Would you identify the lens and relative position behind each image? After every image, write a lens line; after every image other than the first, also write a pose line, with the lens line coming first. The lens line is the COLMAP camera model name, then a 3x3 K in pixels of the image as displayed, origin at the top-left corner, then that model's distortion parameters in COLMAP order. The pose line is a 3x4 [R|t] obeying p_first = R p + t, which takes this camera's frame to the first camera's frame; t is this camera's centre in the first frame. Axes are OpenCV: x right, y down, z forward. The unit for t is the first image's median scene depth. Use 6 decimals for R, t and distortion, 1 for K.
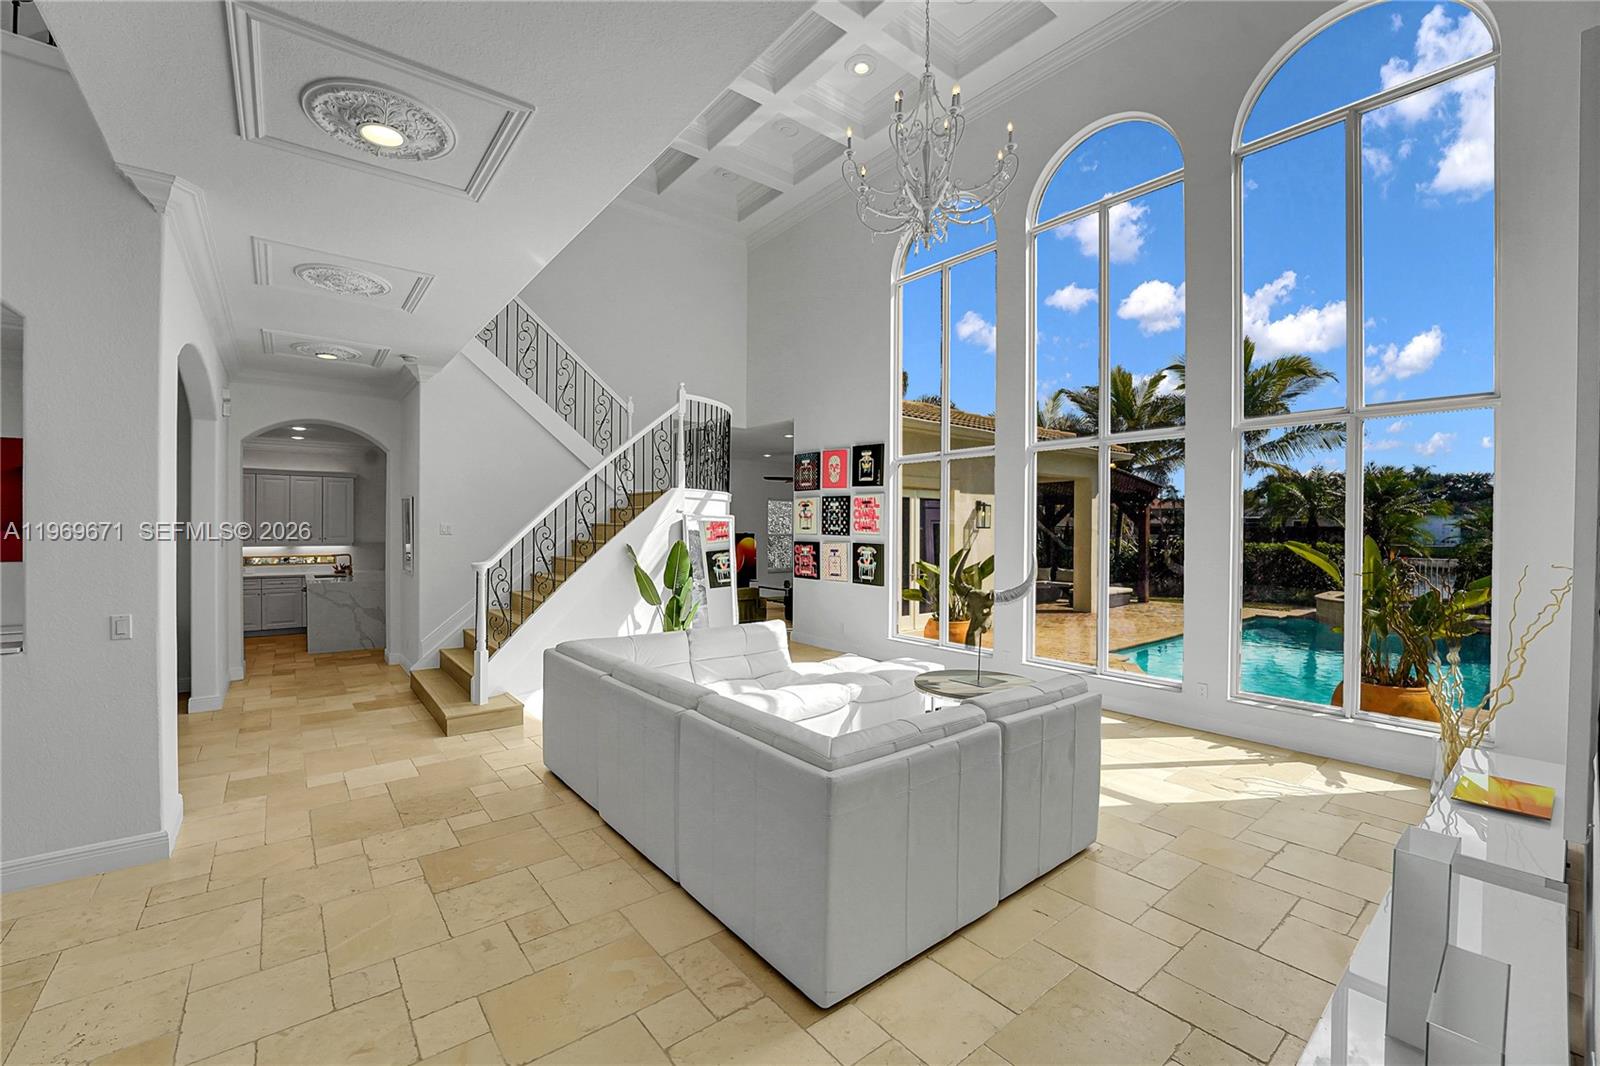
lens RADIAL K [[654.2, 0, 796.2], [0, 654.2, 536.4], [0, 0, 1]] dist [-0.024400, 0.000365]
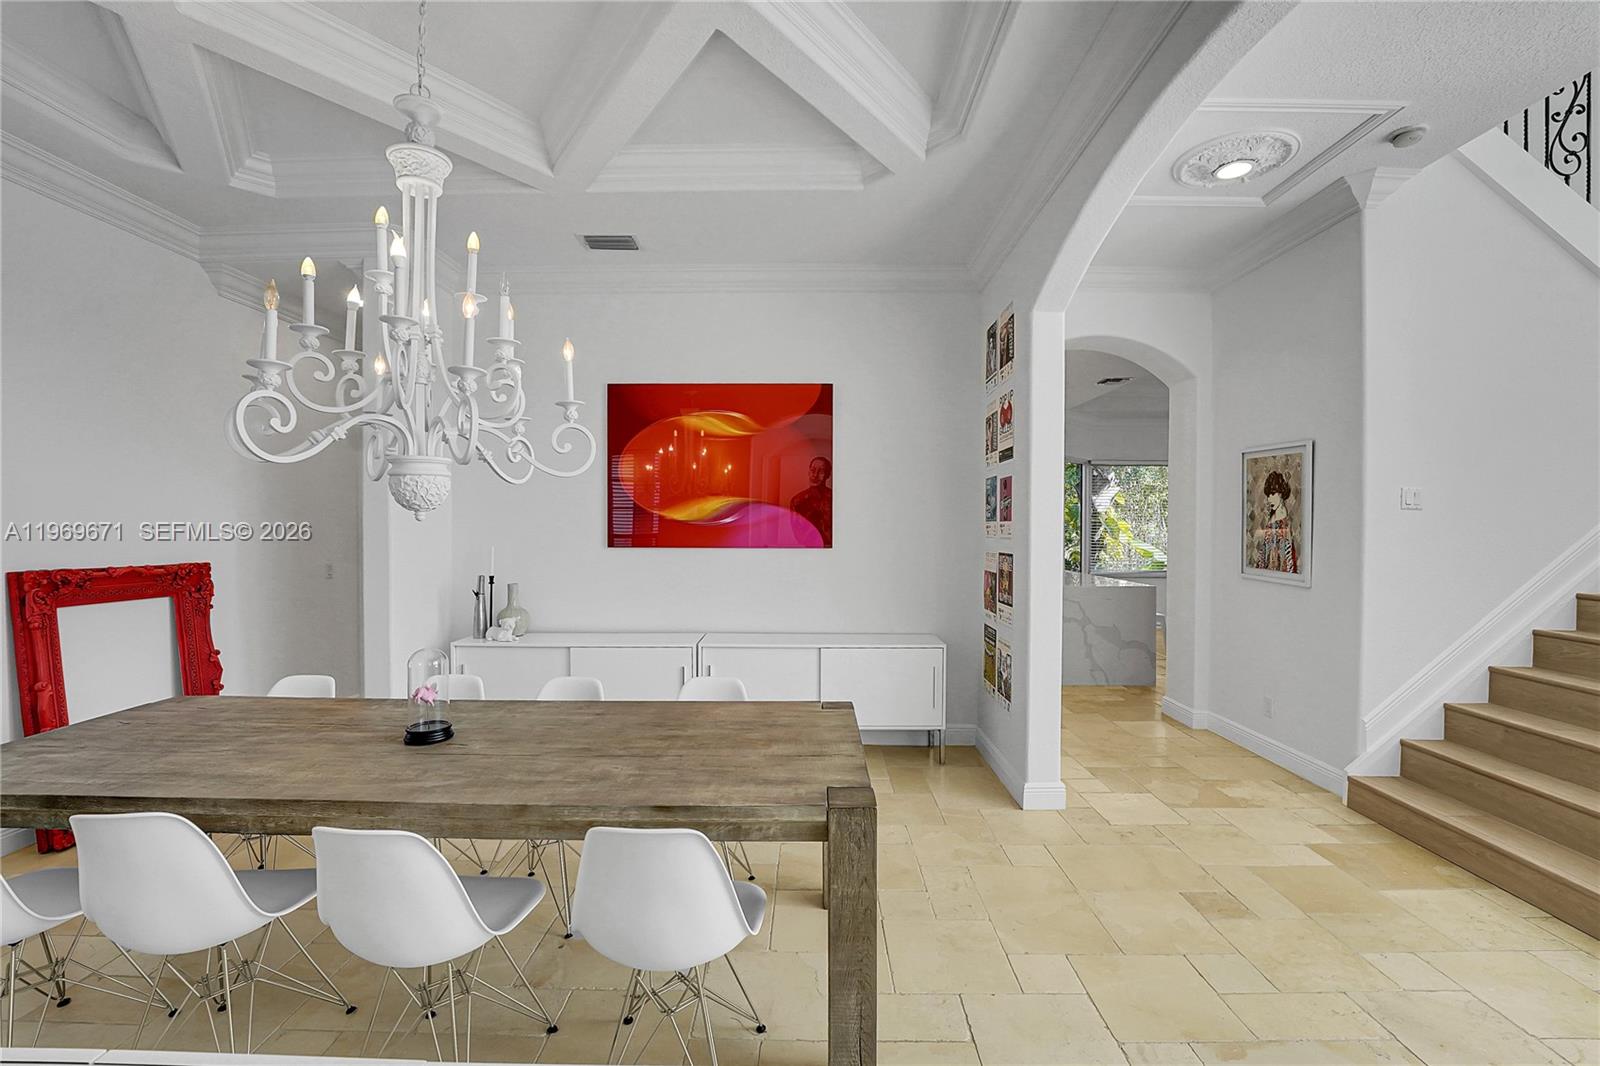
lens RADIAL K [[673.4, 0, 797.6], [0, 673.4, 535.3], [0, 0, 1]] dist [-0.024065, 0.000990]
pose [[0.770699, 0.006155, -0.637170, -0.475721], [-0.004629, 0.999981, 0.004061, 0.013728], [0.637183, -0.000181, 0.770712, 0.256586]]
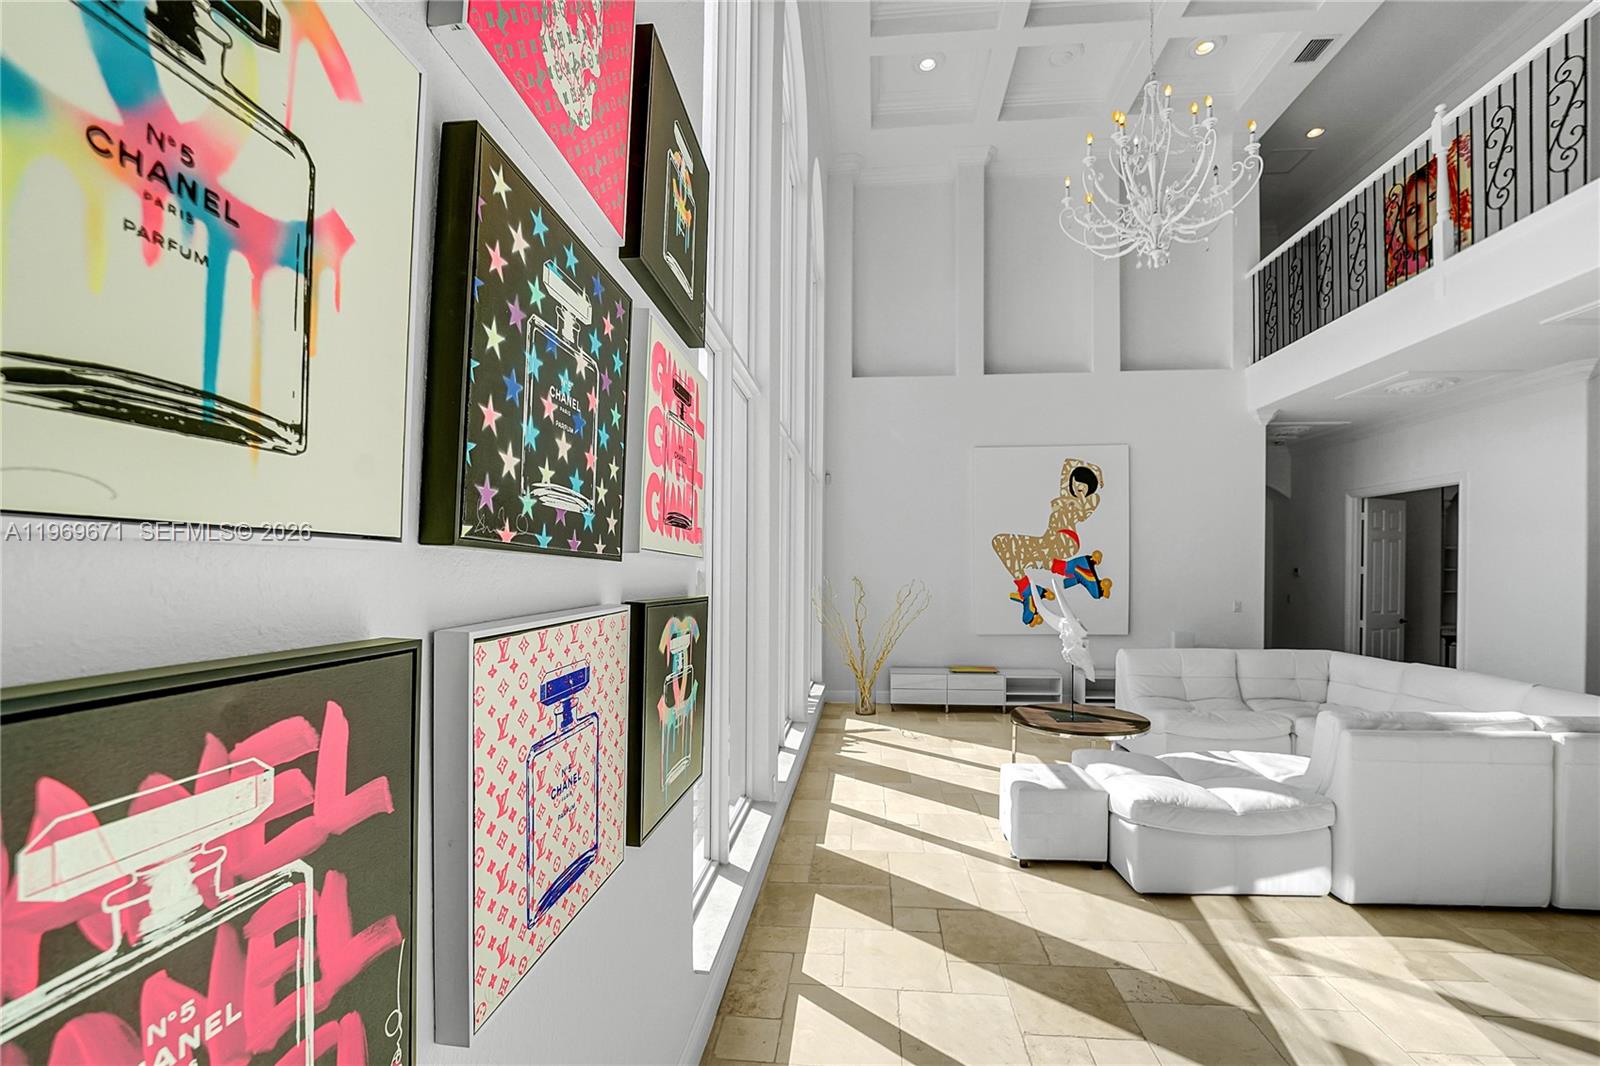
lens RADIAL K [[665.6, 0, 798.7], [0, 665.6, 571.3], [0, 0, 1]] dist [-0.027516, 0.000248]
pose [[-0.711757, -0.013994, 0.702286, -0.060488], [-0.003913, 0.999865, 0.015958, -0.001330], [-0.702415, 0.008610, -0.711716, 1.120854]]
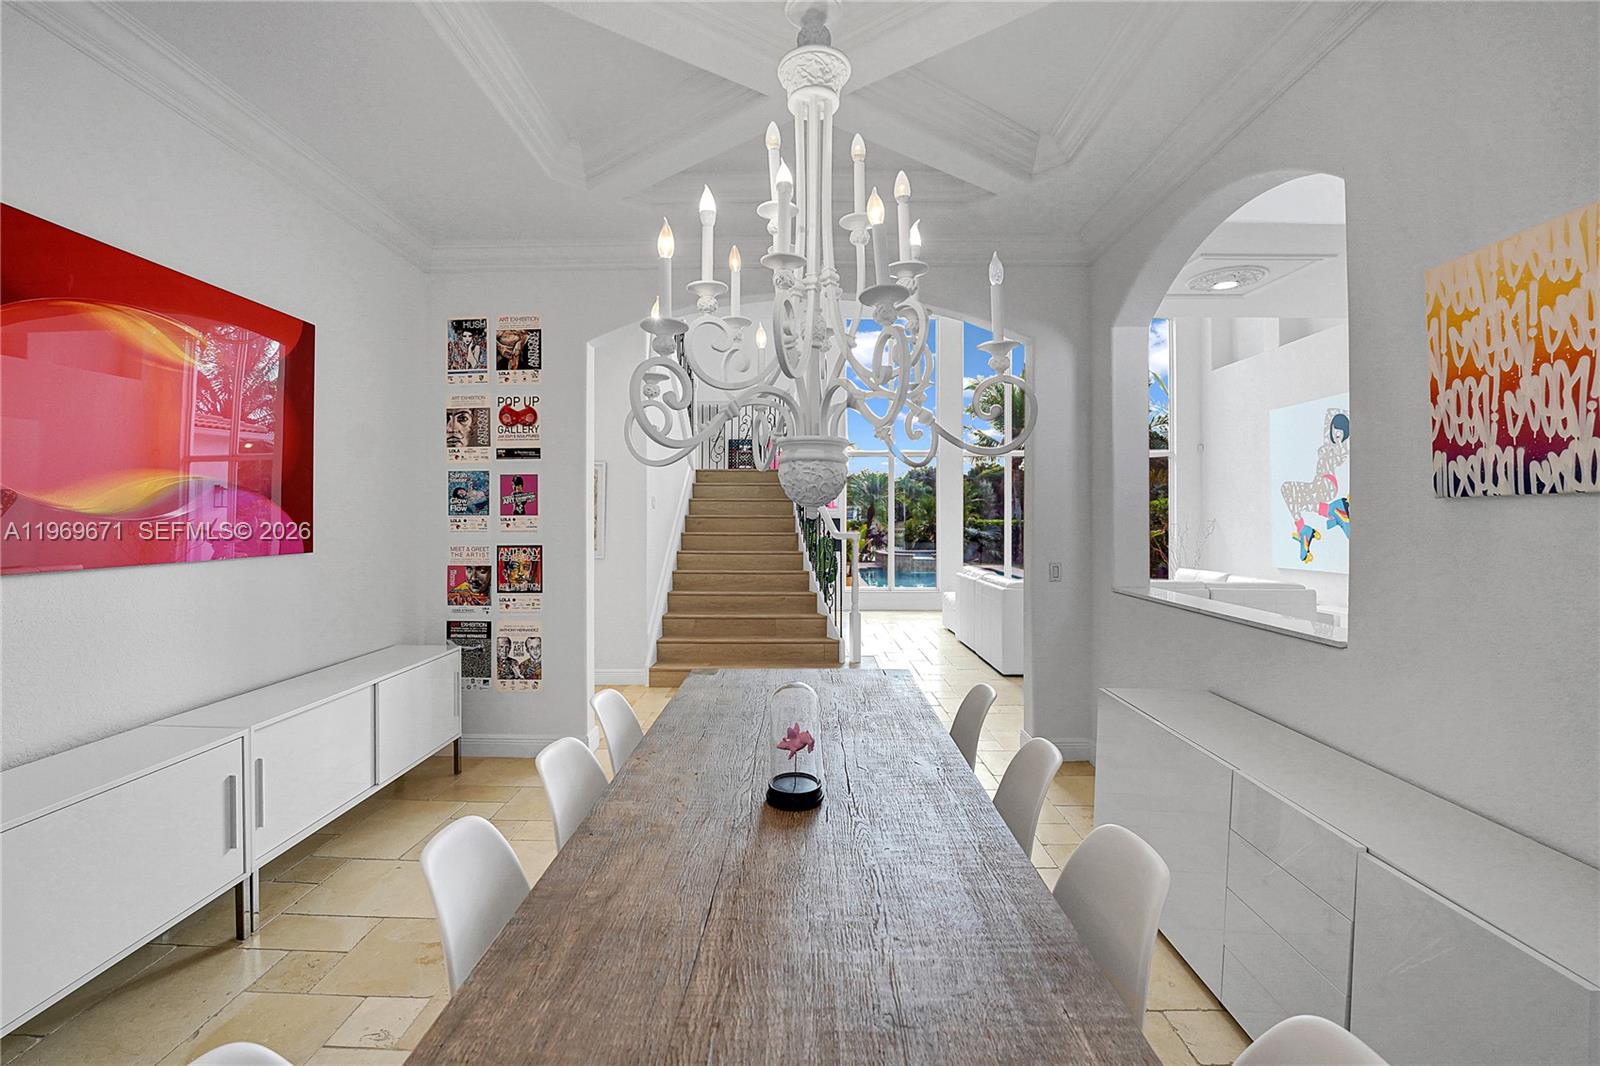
lens RADIAL K [[663.2, 0, 794.0], [0, 663.2, 514.3], [0, 0, 1]] dist [-0.024636, 0.000911]
pose [[0.638654, -0.002733, 0.769490, -0.901199], [0.011126, 0.999922, -0.005682, 0.009494], [-0.769414, 0.012190, 0.638634, 0.237211]]
